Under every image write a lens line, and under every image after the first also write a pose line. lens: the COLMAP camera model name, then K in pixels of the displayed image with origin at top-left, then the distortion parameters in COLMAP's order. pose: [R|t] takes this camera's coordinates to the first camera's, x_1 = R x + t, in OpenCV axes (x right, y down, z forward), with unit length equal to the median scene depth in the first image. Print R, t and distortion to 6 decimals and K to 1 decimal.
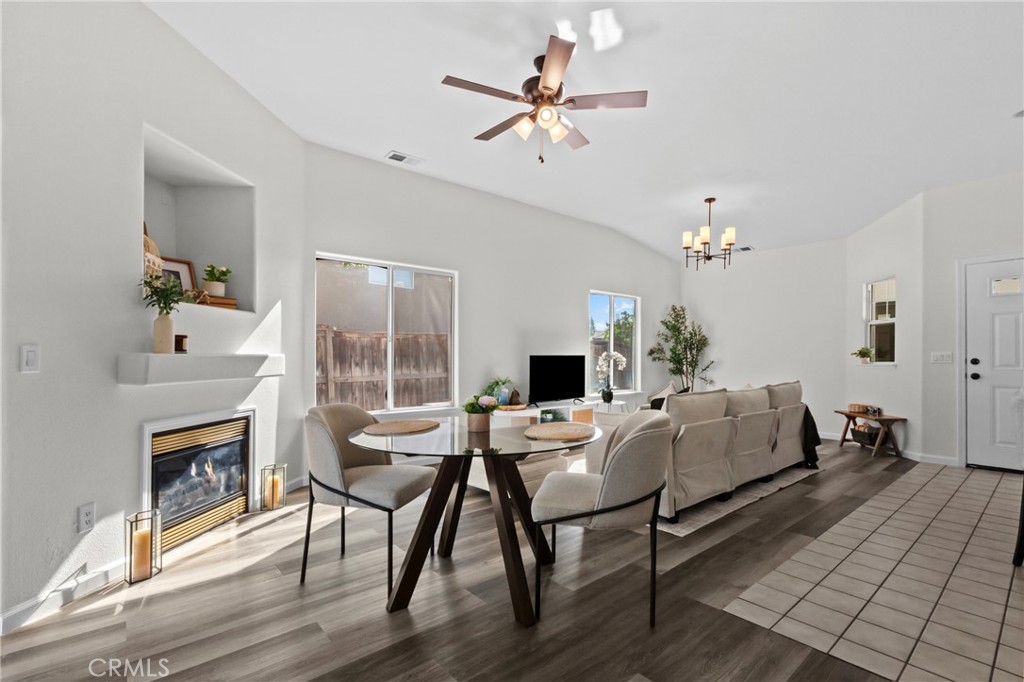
lens RADIAL K [[465.0, 0, 511.3], [0, 465.0, 357.8], [0, 0, 1]] dist [0.000082, -0.000050]
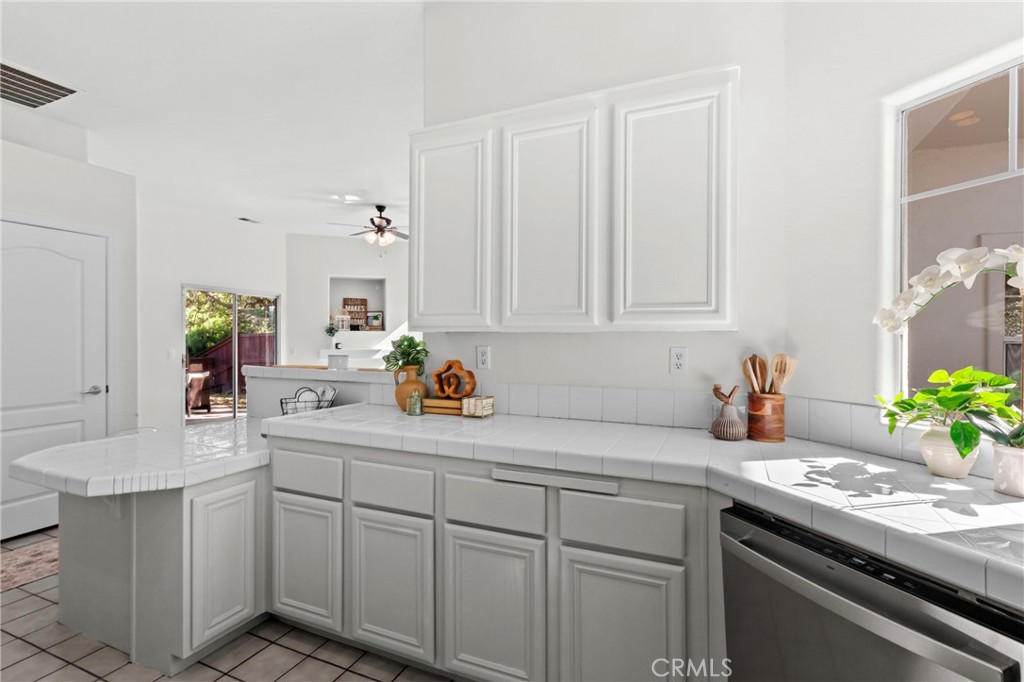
lens RADIAL K [[476.6, 0, 534.9], [0, 476.6, 339.9], [0, 0, 1]] dist [-0.000126, 0.000006]
pose [[0.447025, 0.002502, -0.894518, 1.243946], [-0.000875, 0.999997, 0.002360, -0.038309], [0.894521, -0.000272, 0.447025, 0.383018]]
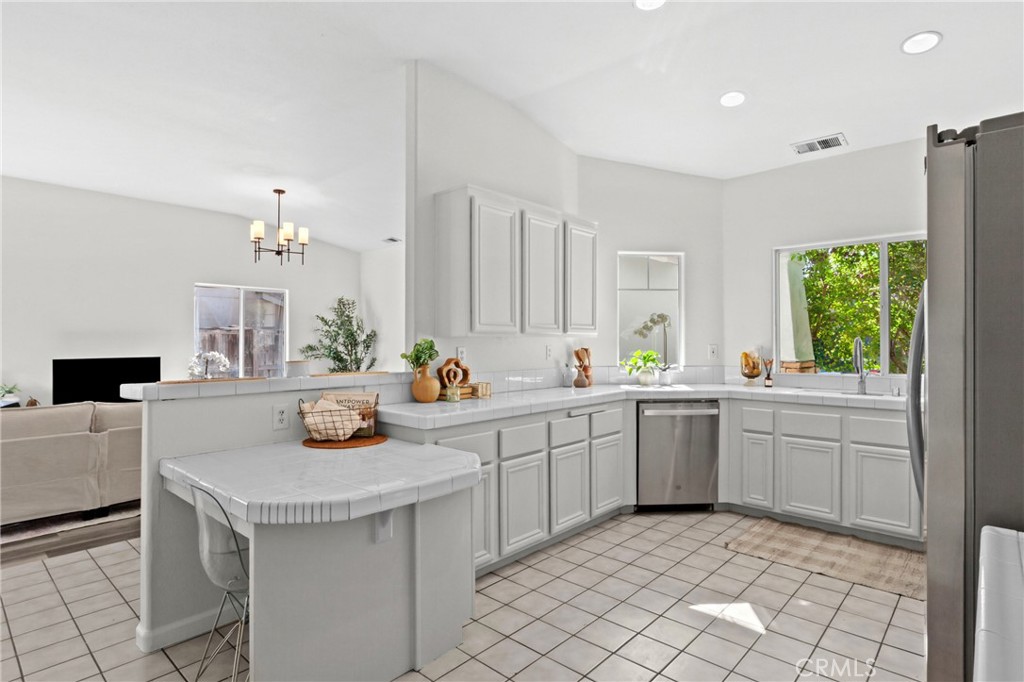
lens RADIAL K [[531.2, 0, 531.3], [0, 531.2, 340.4], [0, 0, 1]] dist [0.003361, 0.000856]
pose [[0.988585, -0.001211, 0.150662, 0.796862], [0.001124, 0.999999, 0.000661, -0.039732], [-0.150662, -0.000484, 0.988585, -0.146197]]
